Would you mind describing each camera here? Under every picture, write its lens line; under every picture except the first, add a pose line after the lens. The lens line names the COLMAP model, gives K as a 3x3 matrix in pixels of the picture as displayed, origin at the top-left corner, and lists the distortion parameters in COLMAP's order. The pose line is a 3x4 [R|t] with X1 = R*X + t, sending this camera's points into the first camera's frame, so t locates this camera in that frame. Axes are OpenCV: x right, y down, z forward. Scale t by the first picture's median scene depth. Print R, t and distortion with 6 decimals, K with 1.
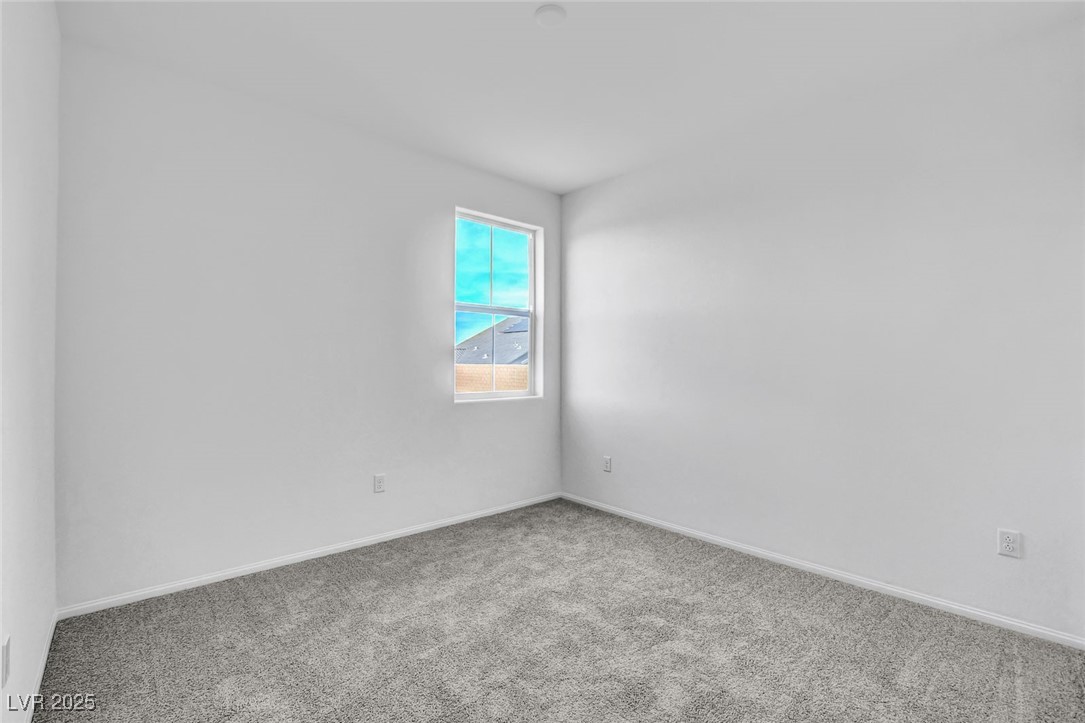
lens RADIAL K [[472.9, 0, 540.5], [0, 472.9, 362.4], [0, 0, 1]] dist [-0.035165, 0.000217]
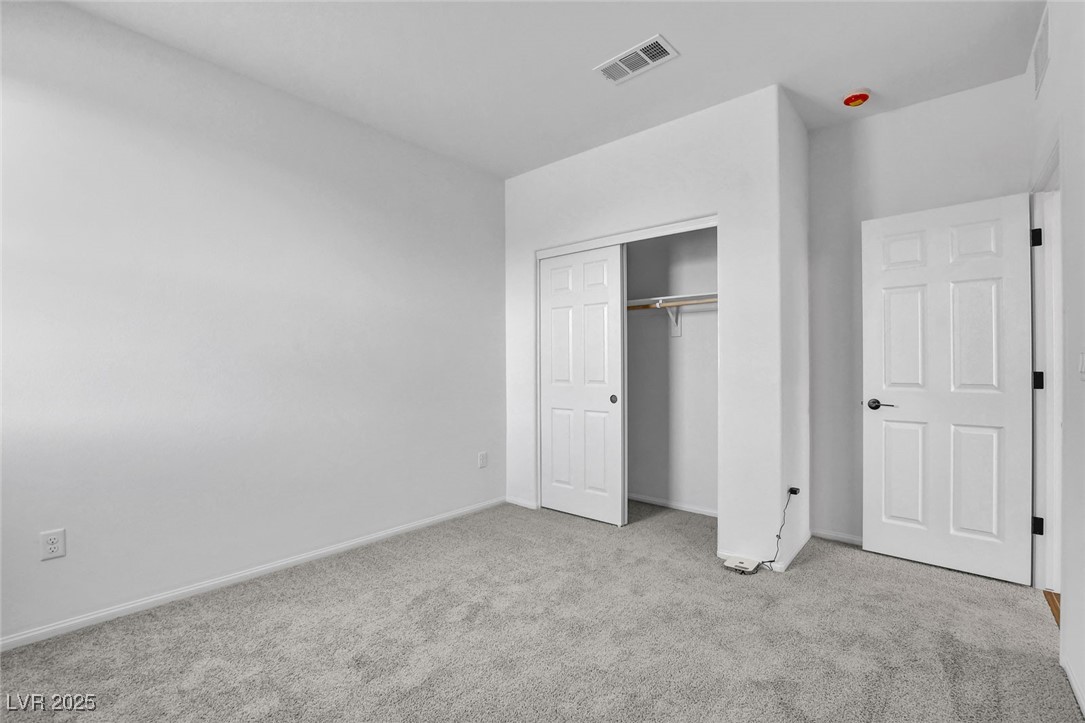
lens RADIAL K [[472.9, 0, 541.7], [0, 472.9, 359.6], [0, 0, 1]] dist [-0.035165, 0.000217]
pose [[-0.101963, -0.001754, 0.994787, -0.637841], [0.003145, 0.999993, 0.002085, 0.005973], [-0.994783, 0.003341, -0.101957, 0.756008]]
